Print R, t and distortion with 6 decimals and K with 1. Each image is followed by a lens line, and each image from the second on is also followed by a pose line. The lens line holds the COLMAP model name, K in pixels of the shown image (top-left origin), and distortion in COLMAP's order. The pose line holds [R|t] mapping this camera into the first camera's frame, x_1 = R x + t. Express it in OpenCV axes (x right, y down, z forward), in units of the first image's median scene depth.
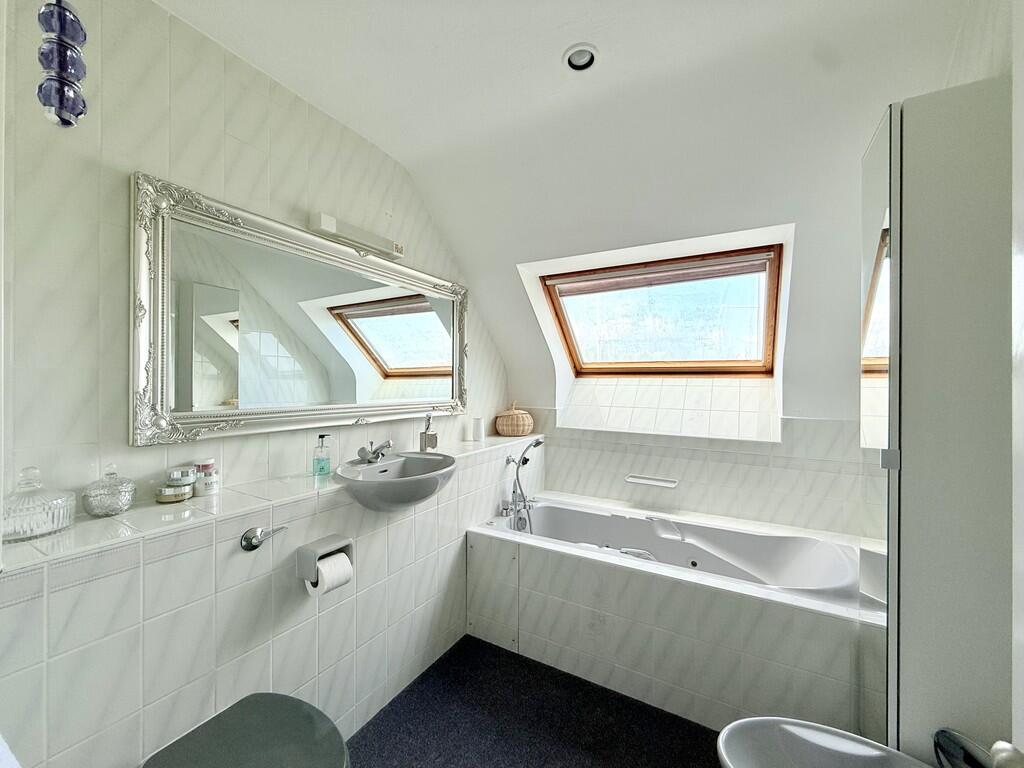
lens RADIAL K [[412.3, 0, 510.2], [0, 412.3, 383.2], [0, 0, 1]] dist [-0.001371, -0.000069]
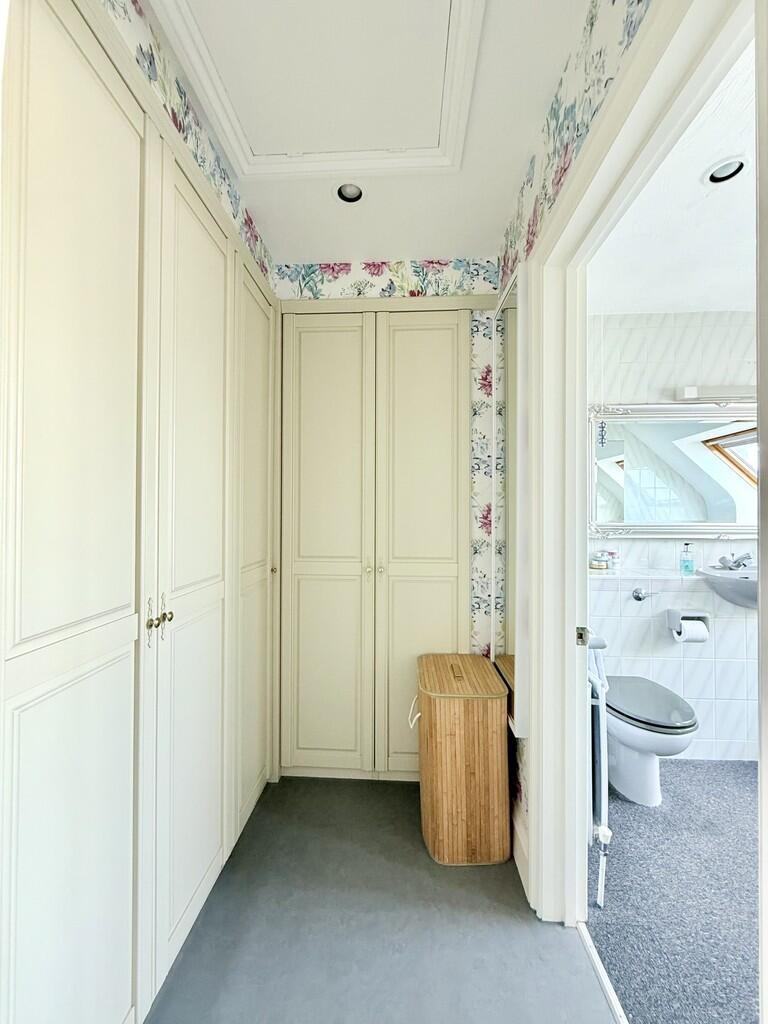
lens RADIAL K [[412.3, 0, 384.0], [0, 412.3, 512.0], [0, 0, 1]] dist [-0.001371, -0.000069]
pose [[0.454071, -0.009203, -0.890918, 0.331653], [0.004065, 0.999958, -0.008257, 0.025482], [0.890956, 0.000128, 0.454089, -0.567781]]
